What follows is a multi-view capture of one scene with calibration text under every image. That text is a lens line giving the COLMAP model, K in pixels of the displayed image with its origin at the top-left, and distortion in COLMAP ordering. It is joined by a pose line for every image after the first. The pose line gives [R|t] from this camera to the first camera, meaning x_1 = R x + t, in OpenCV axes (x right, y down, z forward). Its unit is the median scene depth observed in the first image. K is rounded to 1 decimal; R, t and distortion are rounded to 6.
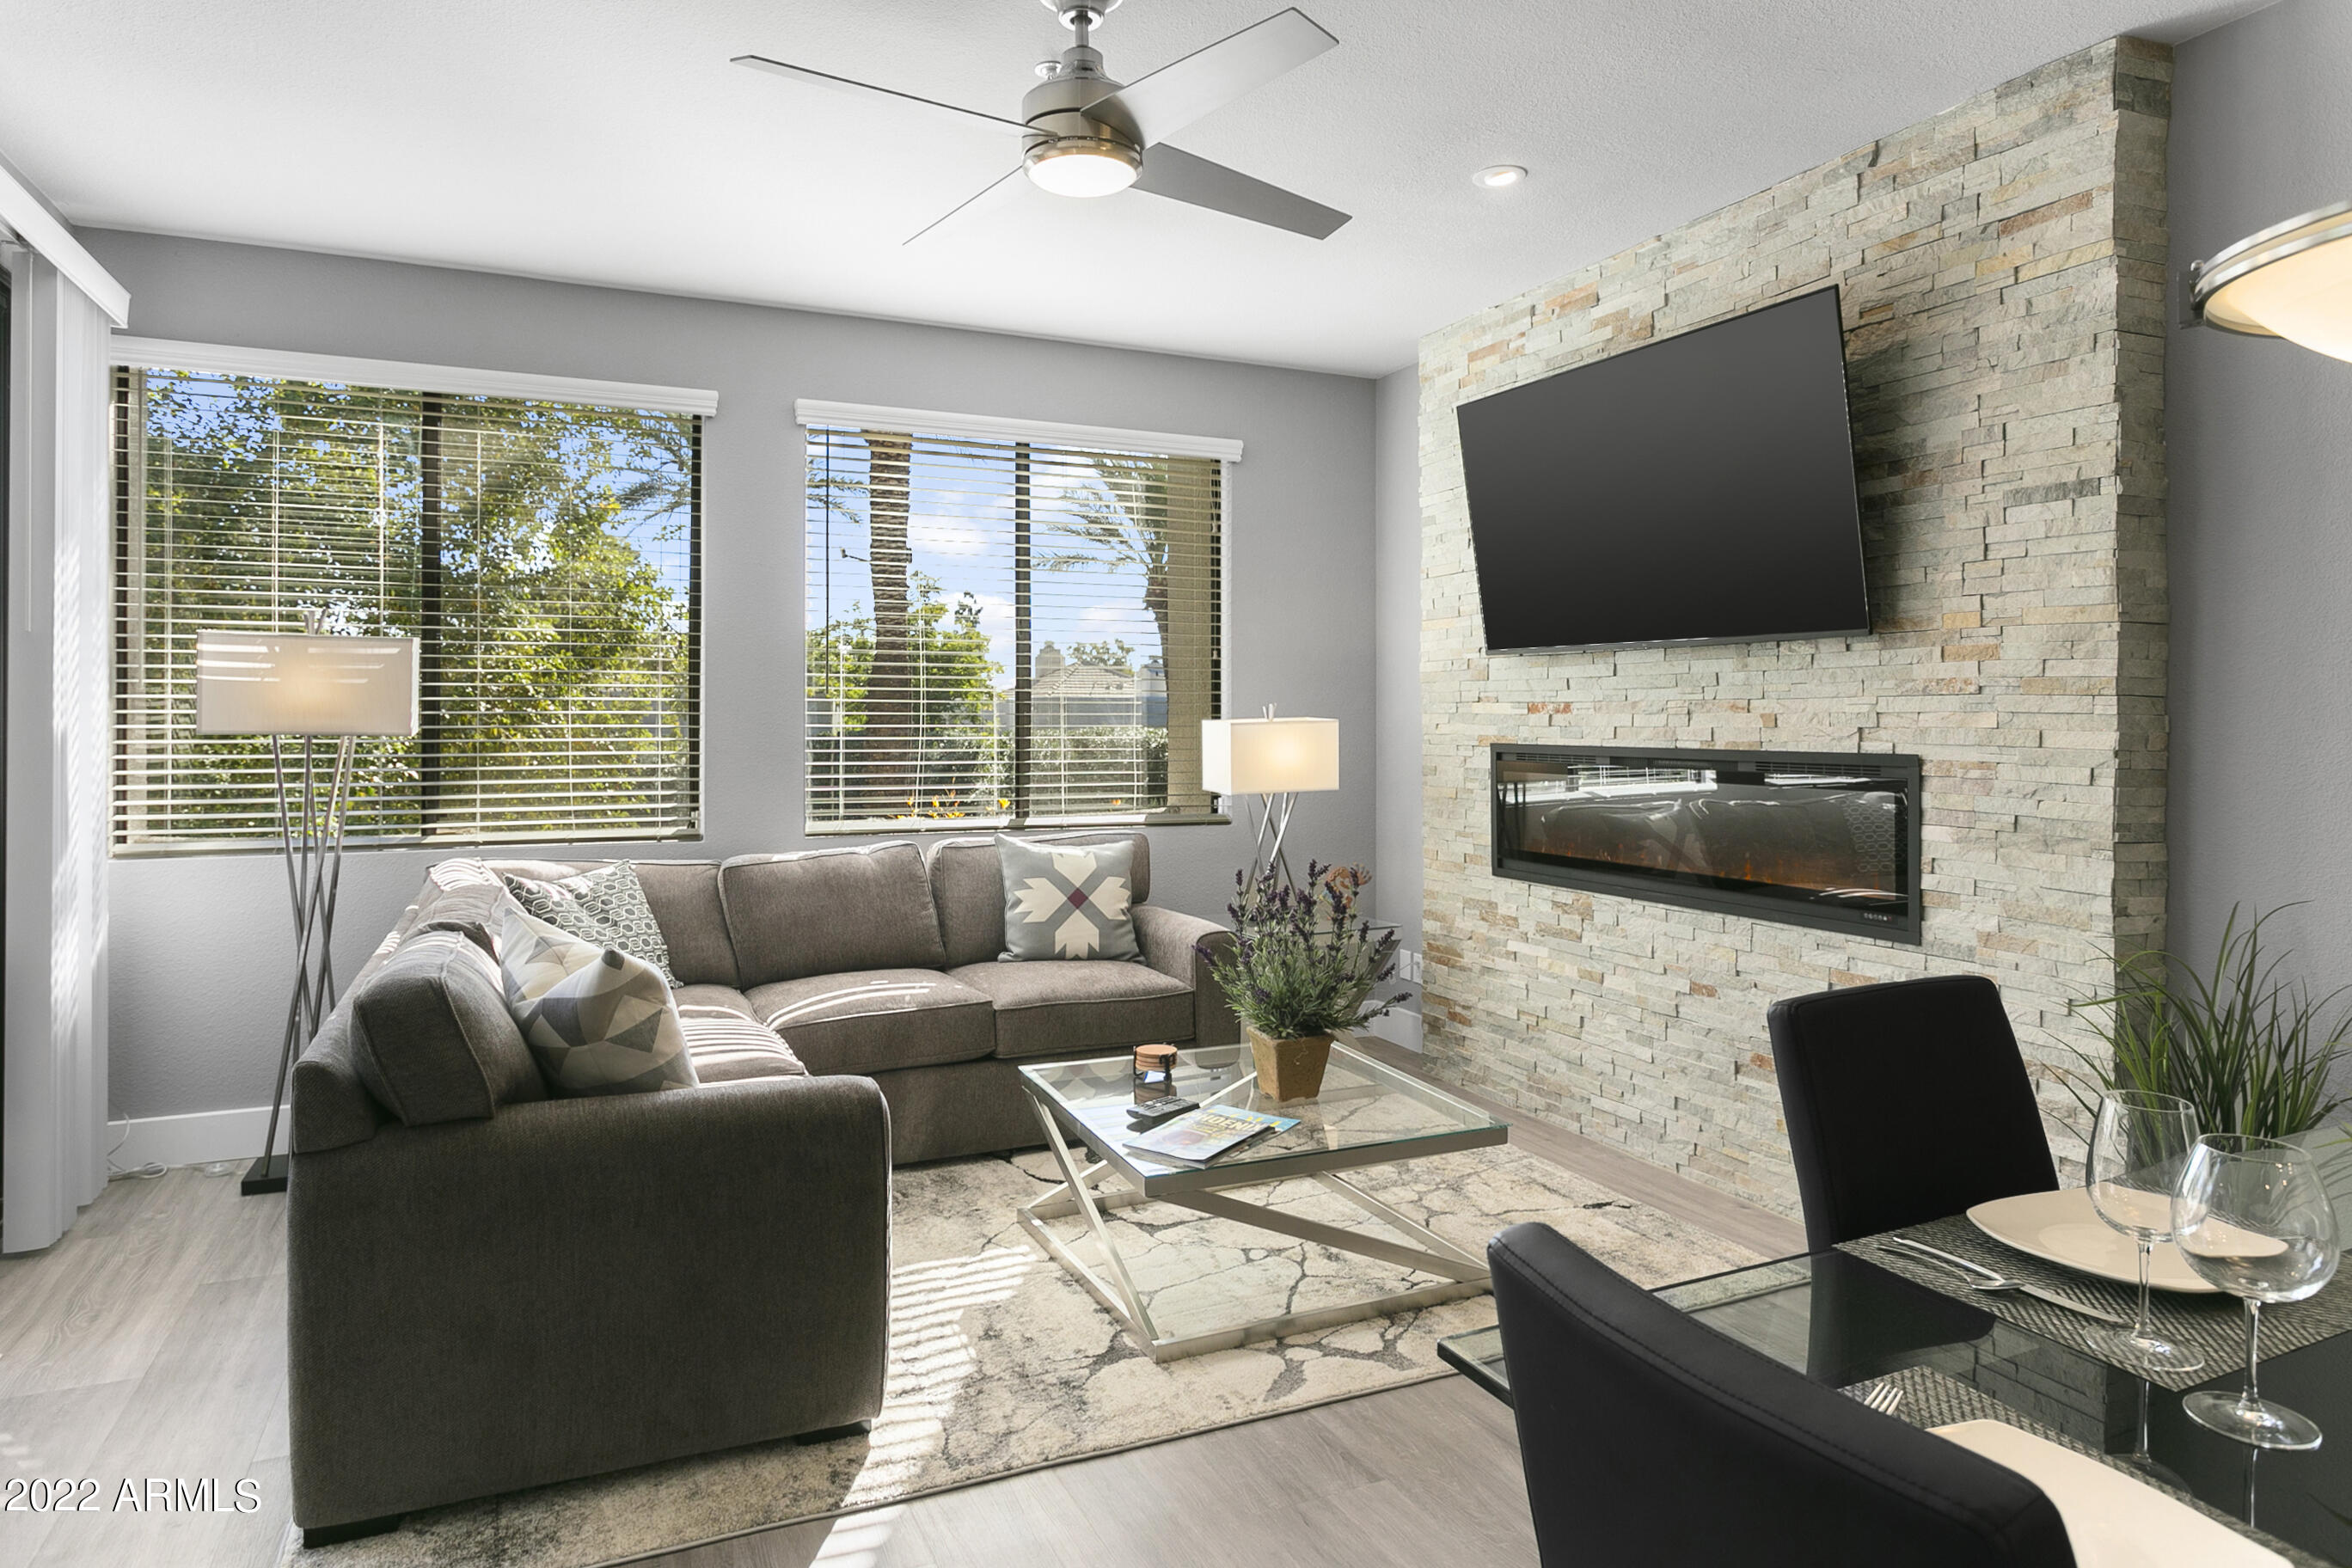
lens RADIAL K [[1371.7, 0, 1160.0], [0, 1371.7, 739.0], [0, 0, 1]] dist [-0.011515, 0.007222]
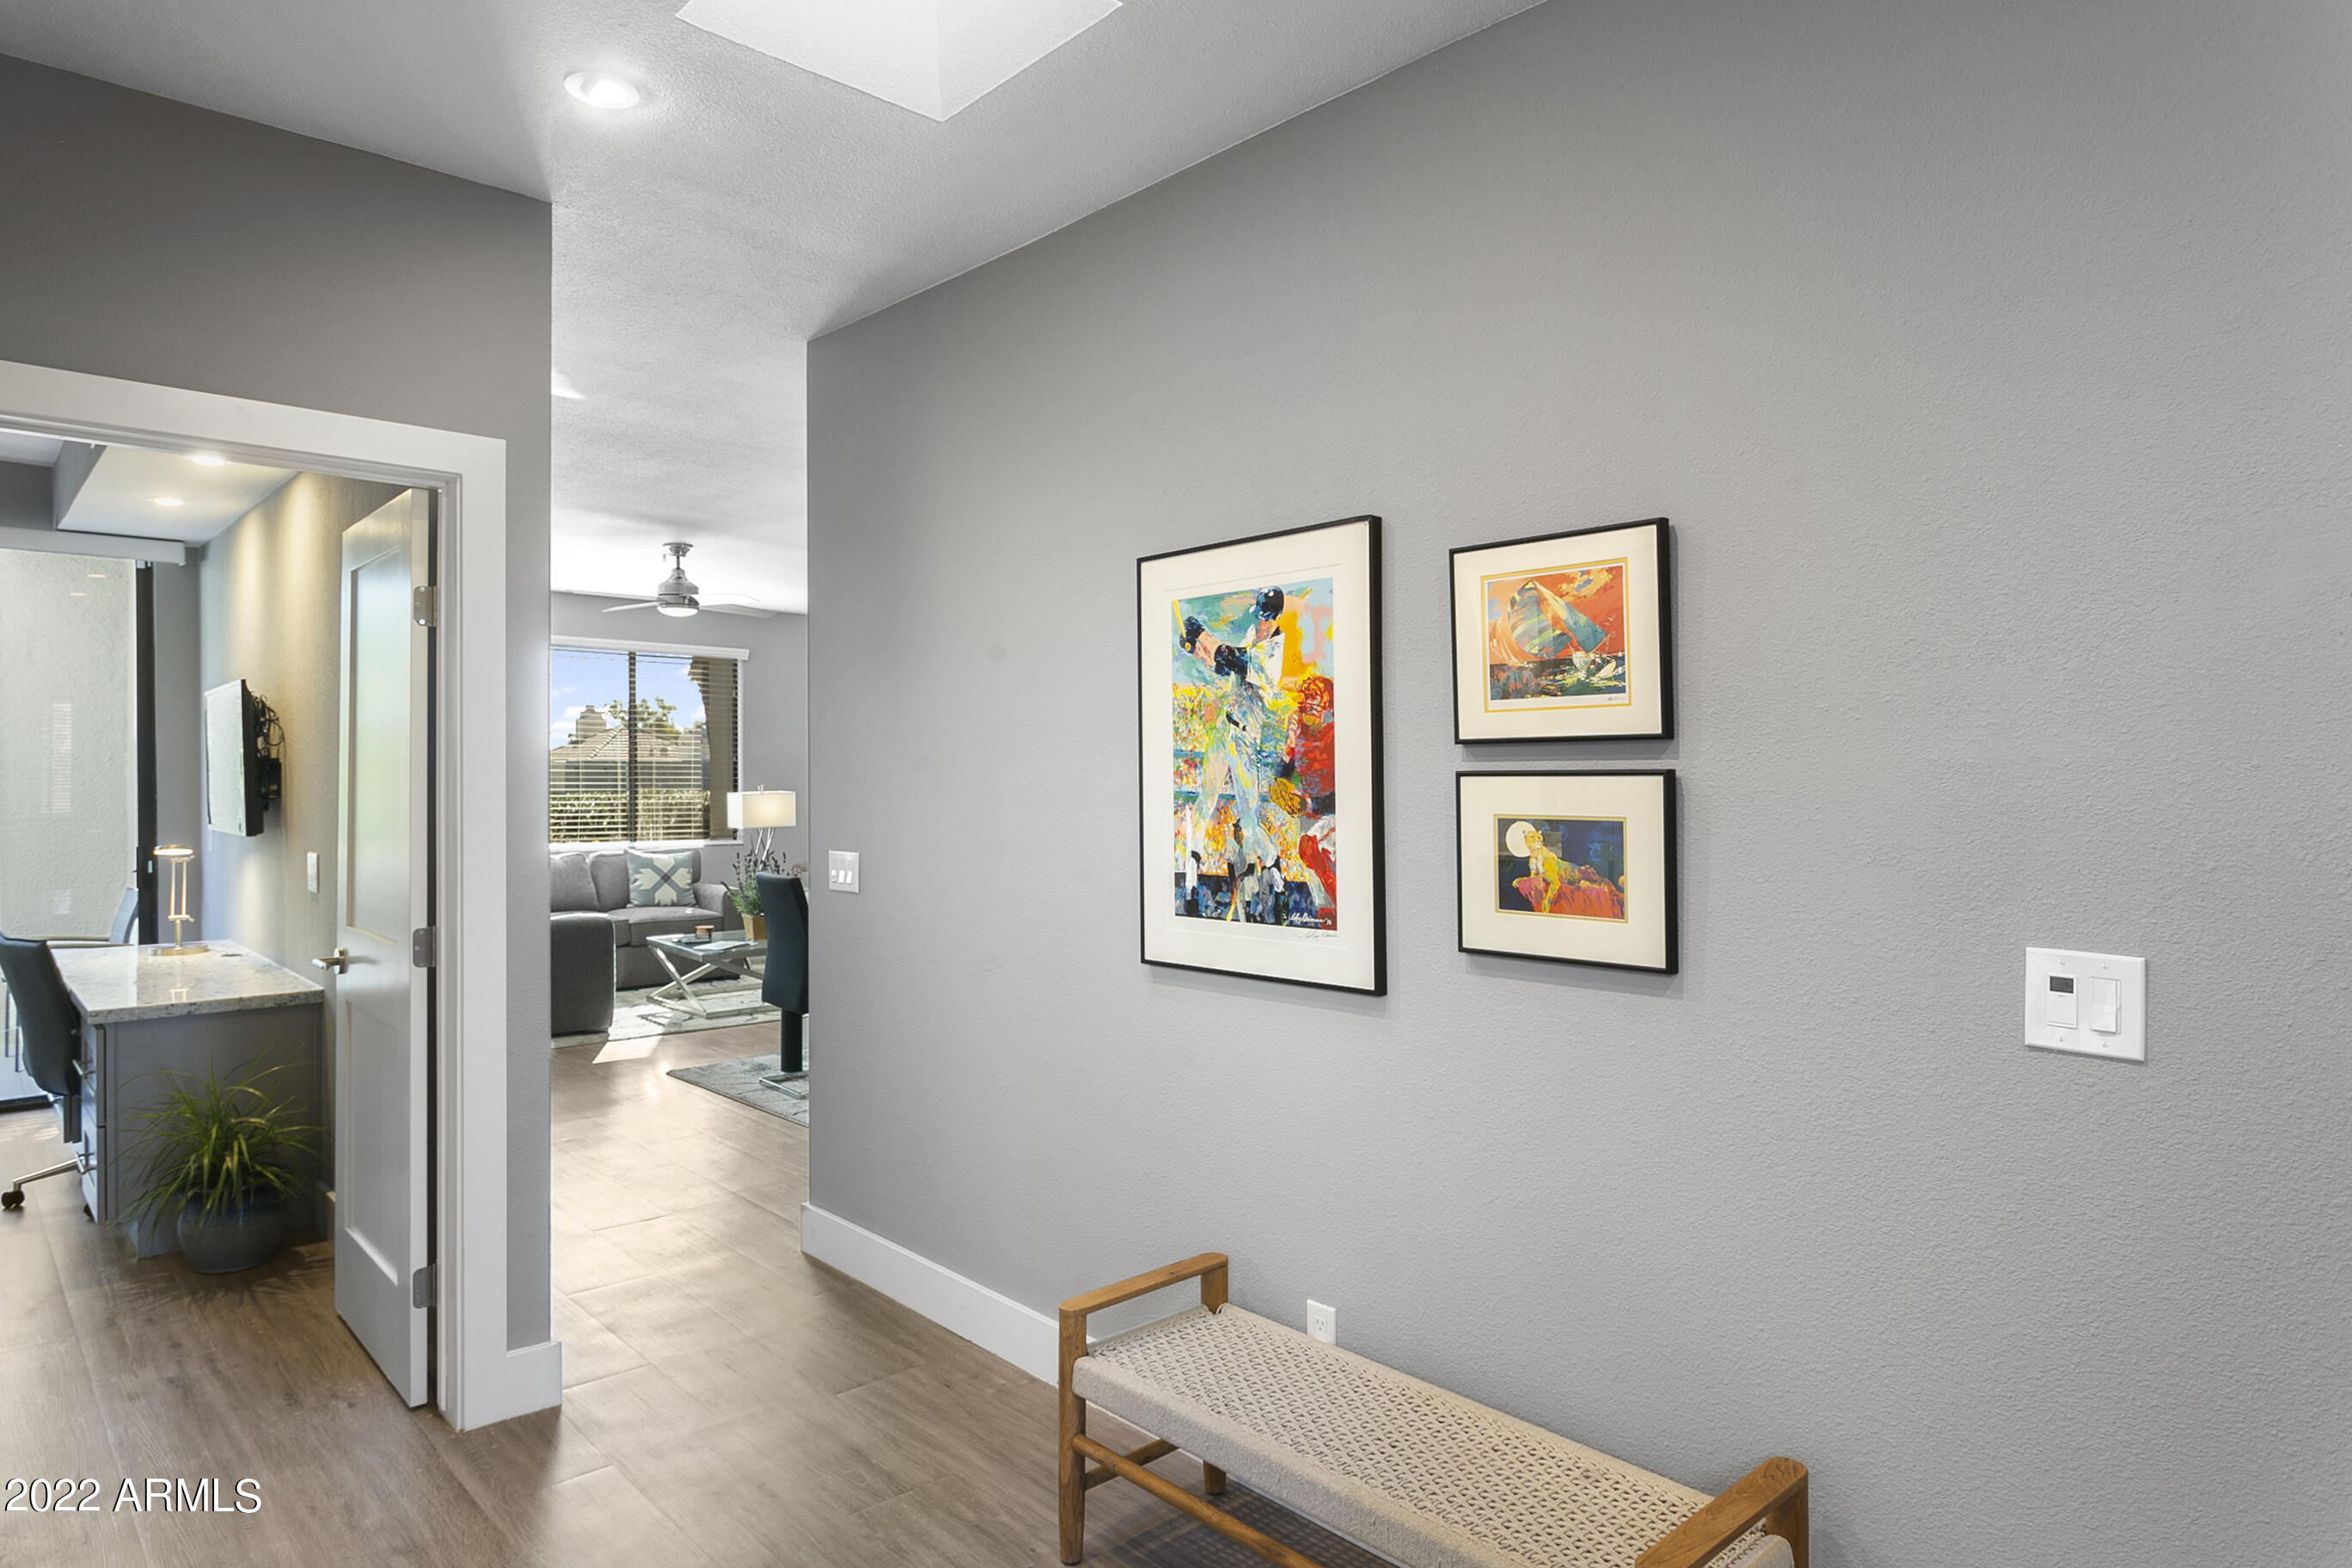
lens RADIAL K [[1371.7, 0, 1156.4], [0, 1371.7, 777.9], [0, 0, 1]] dist [-0.011515, 0.007222]
pose [[0.949633, -0.007846, 0.313266, -0.002151], [0.012331, 0.999848, -0.012338, -0.003155], [-0.313122, 0.015579, 0.949585, -1.399144]]
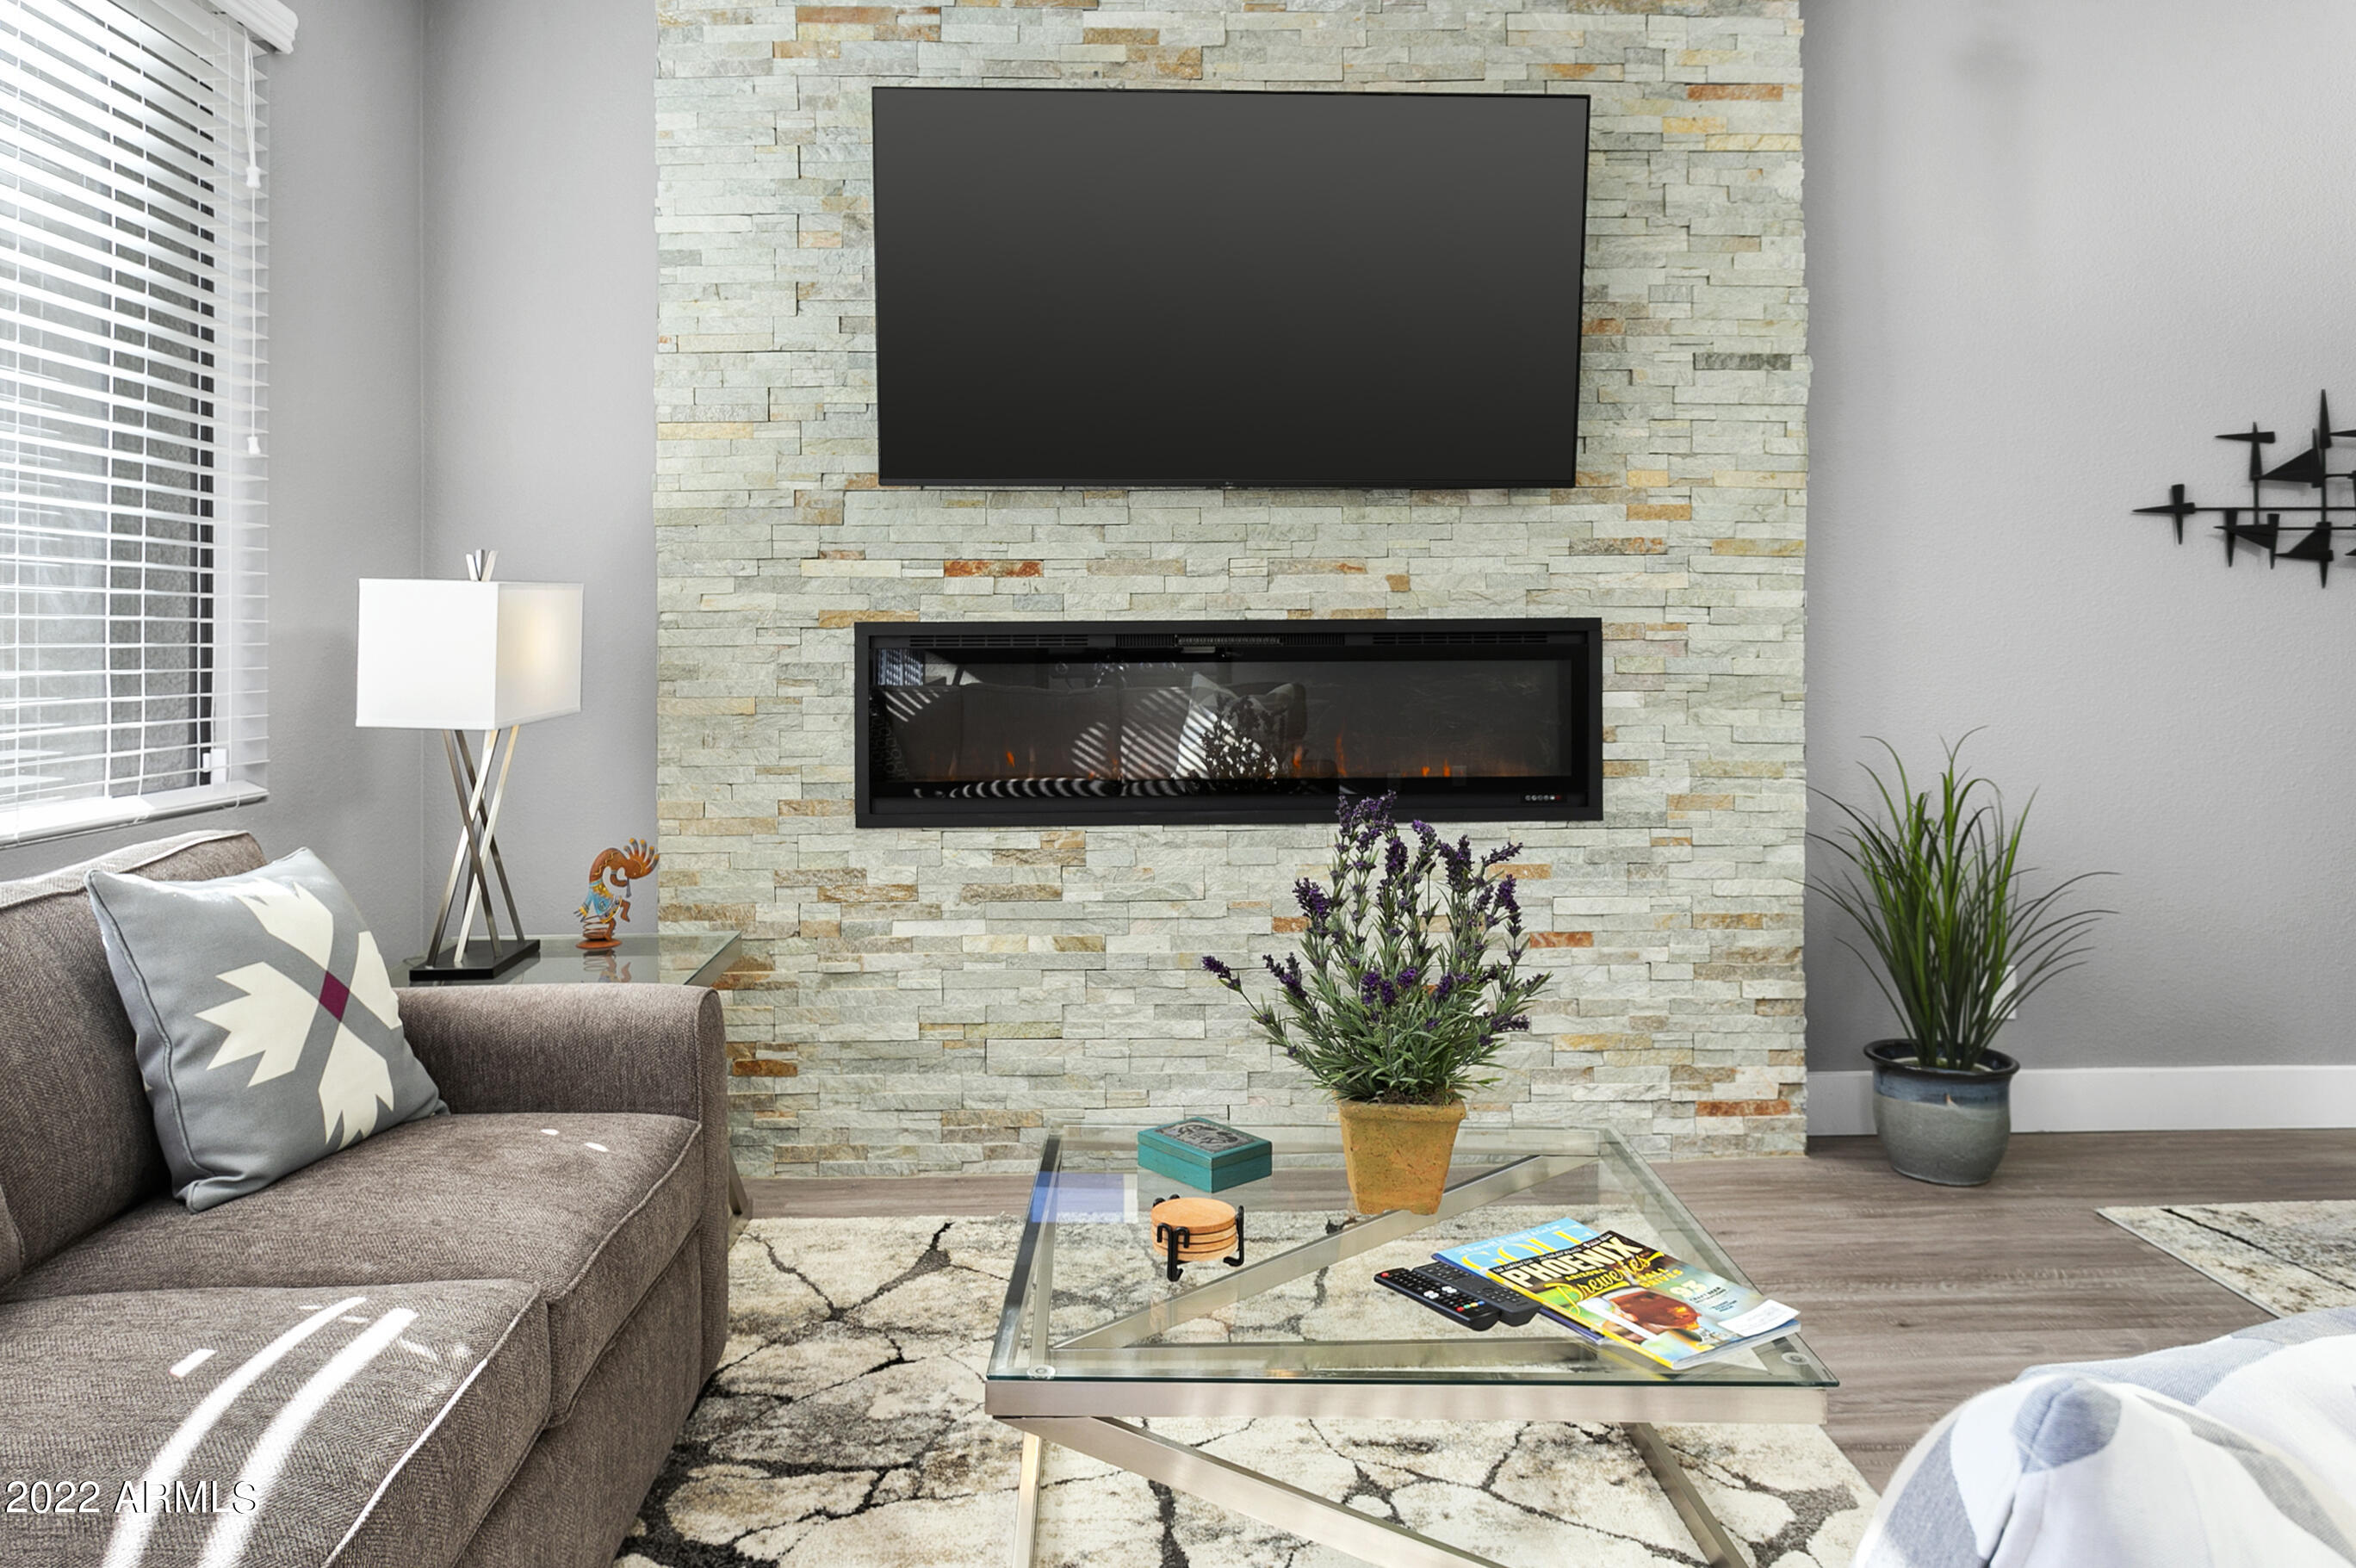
lens RADIAL K [[1603.3, 0, 1127.0], [0, 1603.3, 647.3], [0, 0, 1]] dist [-0.005057, 0.009923]
pose [[0.387531, -0.013405, 0.921759, -0.471865], [0.020819, 0.999767, 0.005787, 0.014822], [-0.921622, 0.016948, 0.387720, 0.689009]]
